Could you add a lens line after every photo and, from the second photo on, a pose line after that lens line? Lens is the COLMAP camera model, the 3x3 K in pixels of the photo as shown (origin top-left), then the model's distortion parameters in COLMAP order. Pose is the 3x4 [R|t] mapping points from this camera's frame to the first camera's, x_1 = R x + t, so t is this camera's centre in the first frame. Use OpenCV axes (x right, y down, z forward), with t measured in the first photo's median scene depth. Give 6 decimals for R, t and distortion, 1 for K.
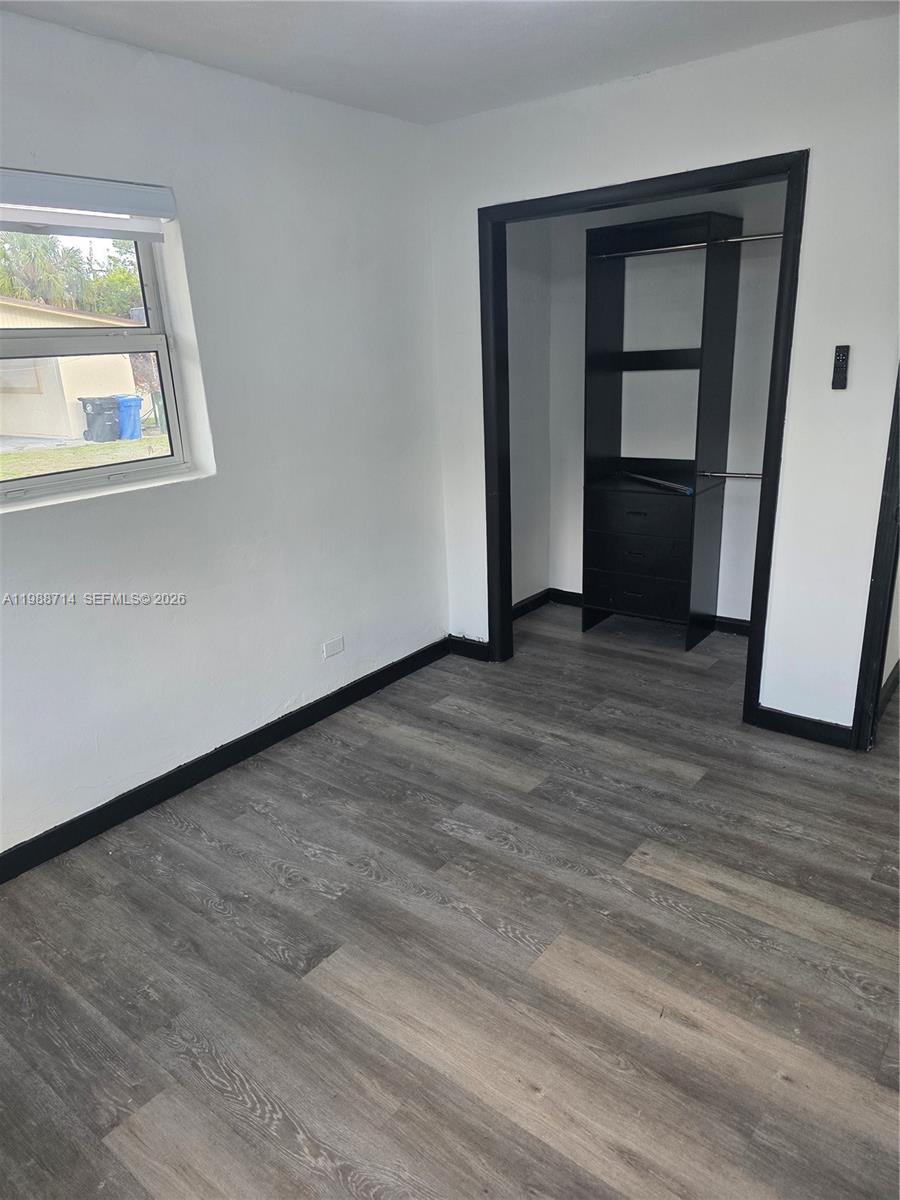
lens RADIAL K [[811.0, 0, 454.4], [0, 811.0, 605.4], [0, 0, 1]] dist [0.046624, -0.055219]
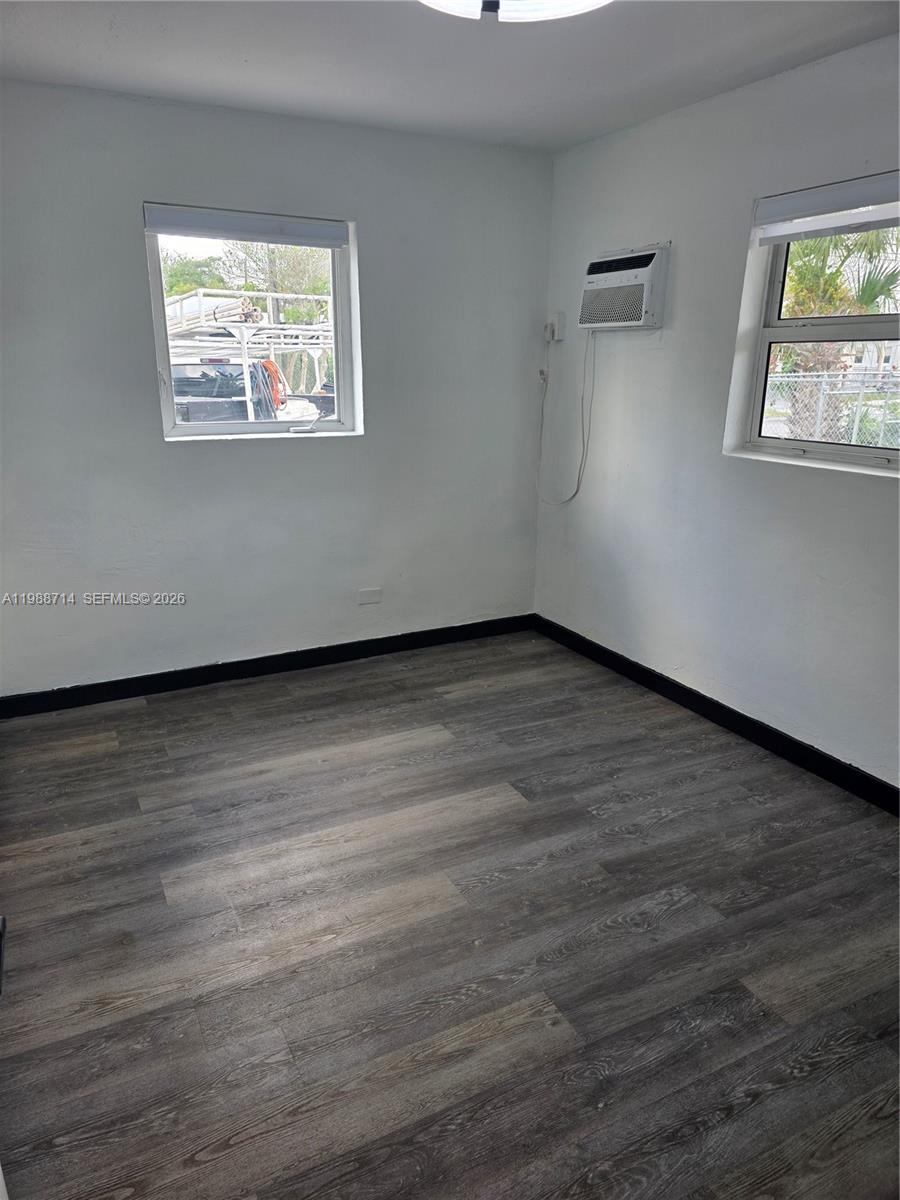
lens RADIAL K [[811.0, 0, 454.4], [0, 811.0, 605.4], [0, 0, 1]] dist [0.046624, -0.055219]
pose [[-0.414468, 0.308157, -0.856303, 0.799701], [-0.264621, 0.859463, 0.437377, -0.339750], [0.870742, 0.407875, -0.274675, 0.956451]]
